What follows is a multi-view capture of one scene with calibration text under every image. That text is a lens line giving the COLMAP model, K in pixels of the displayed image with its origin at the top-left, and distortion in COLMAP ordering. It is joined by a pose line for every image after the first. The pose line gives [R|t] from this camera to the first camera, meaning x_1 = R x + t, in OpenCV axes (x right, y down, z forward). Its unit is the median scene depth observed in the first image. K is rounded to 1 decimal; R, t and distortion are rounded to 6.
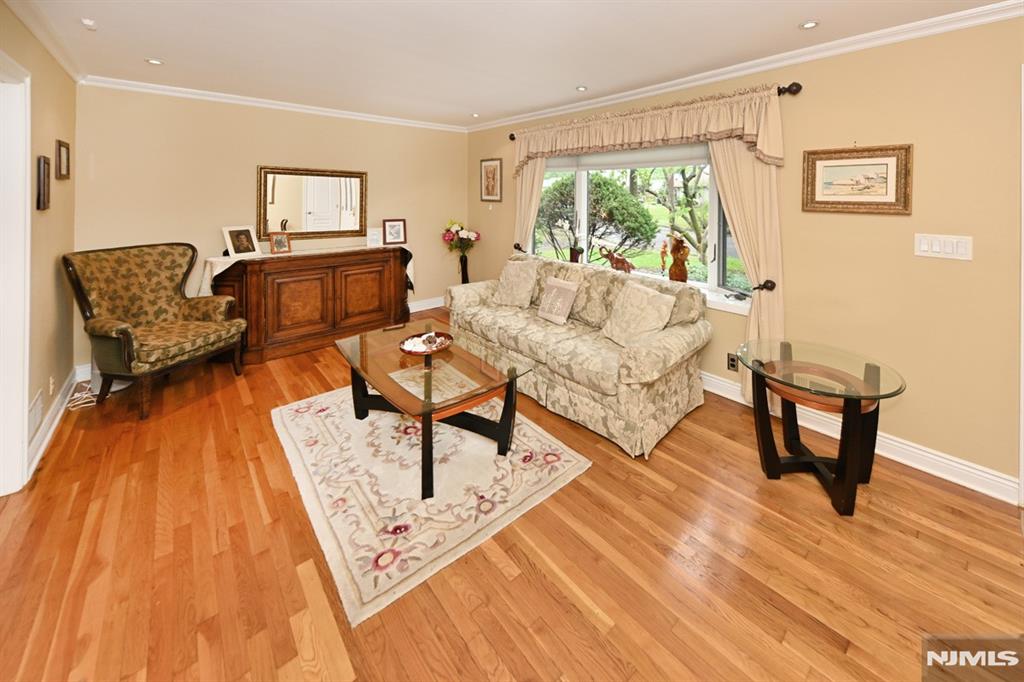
lens RADIAL K [[379.1, 0, 580.6], [0, 379.1, 308.4], [0, 0, 1]] dist [0.017582, 0.000039]
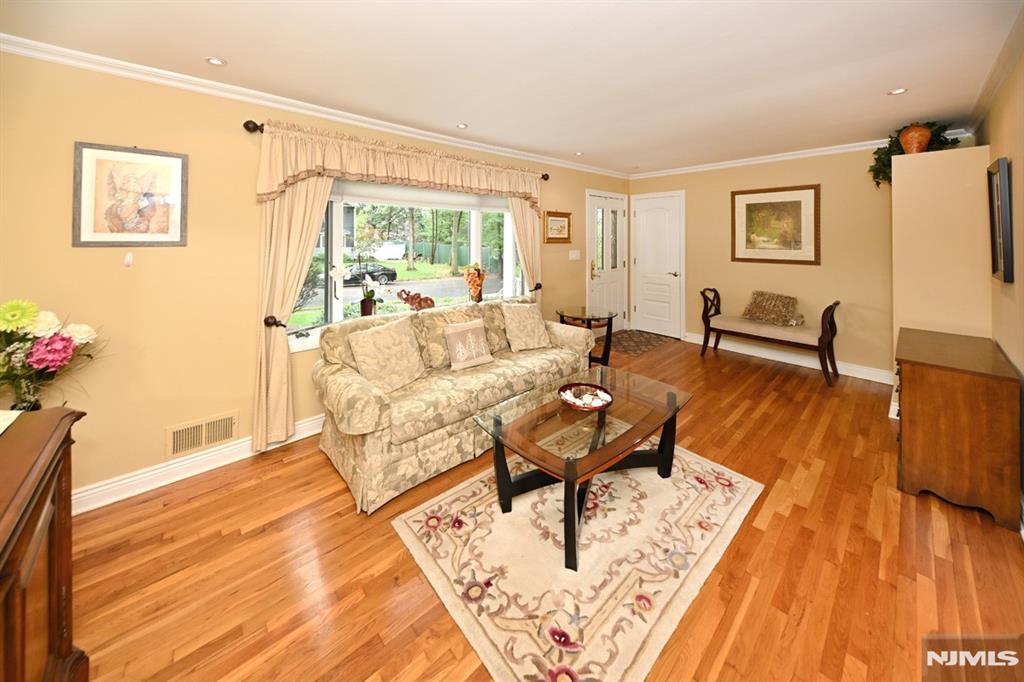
lens RADIAL K [[351.2, 0, 512.0], [0, 351.2, 341.0], [0, 0, 1]] dist [0.010660, -0.000014]
pose [[0.042041, -0.287465, 0.956868, -1.287246], [0.283461, 0.921794, 0.264474, -0.328493], [-0.958062, 0.260116, 0.120238, 1.128654]]
